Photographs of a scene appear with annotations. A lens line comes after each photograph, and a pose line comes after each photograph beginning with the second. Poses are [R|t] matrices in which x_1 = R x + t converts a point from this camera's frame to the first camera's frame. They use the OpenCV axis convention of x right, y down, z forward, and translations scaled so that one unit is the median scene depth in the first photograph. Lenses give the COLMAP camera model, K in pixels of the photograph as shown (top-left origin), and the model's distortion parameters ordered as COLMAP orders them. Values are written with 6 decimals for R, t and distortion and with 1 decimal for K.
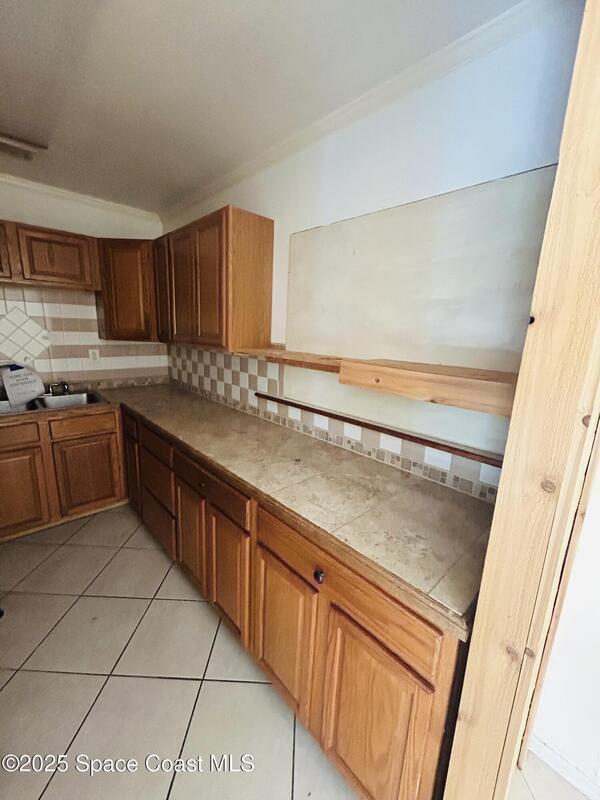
lens RADIAL K [[324.3, 0, 298.6], [0, 324.3, 401.1], [0, 0, 1]] dist [-0.000502, 0.000556]
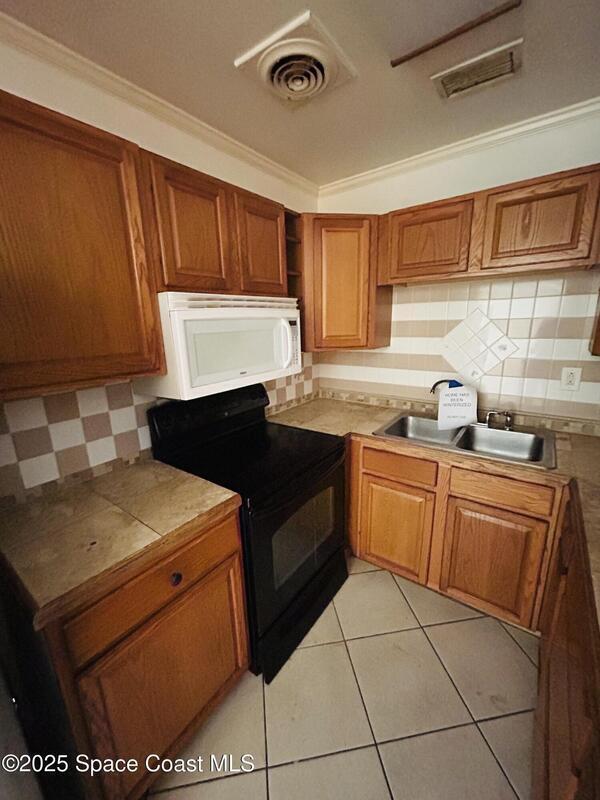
lens RADIAL K [[324.3, 0, 298.6], [0, 324.3, 401.1], [0, 0, 1]] dist [-0.000502, 0.000556]
pose [[0.177820, 0.195661, -0.964415, -0.149178], [-0.181758, 0.969703, 0.163221, -0.123435], [0.967132, 0.146266, 0.207995, 0.457559]]
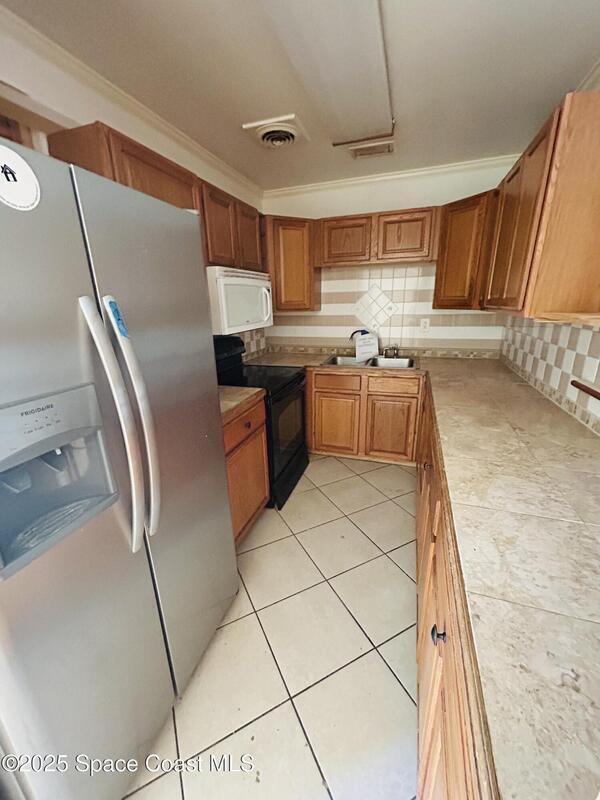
lens RADIAL K [[324.3, 0, 298.6], [0, 324.3, 401.1], [0, 0, 1]] dist [-0.000502, 0.000556]
pose [[0.472363, 0.215057, -0.854765, 0.163446], [-0.152180, 0.975112, 0.161238, -0.005120], [0.868167, 0.053915, 0.493334, 0.150826]]
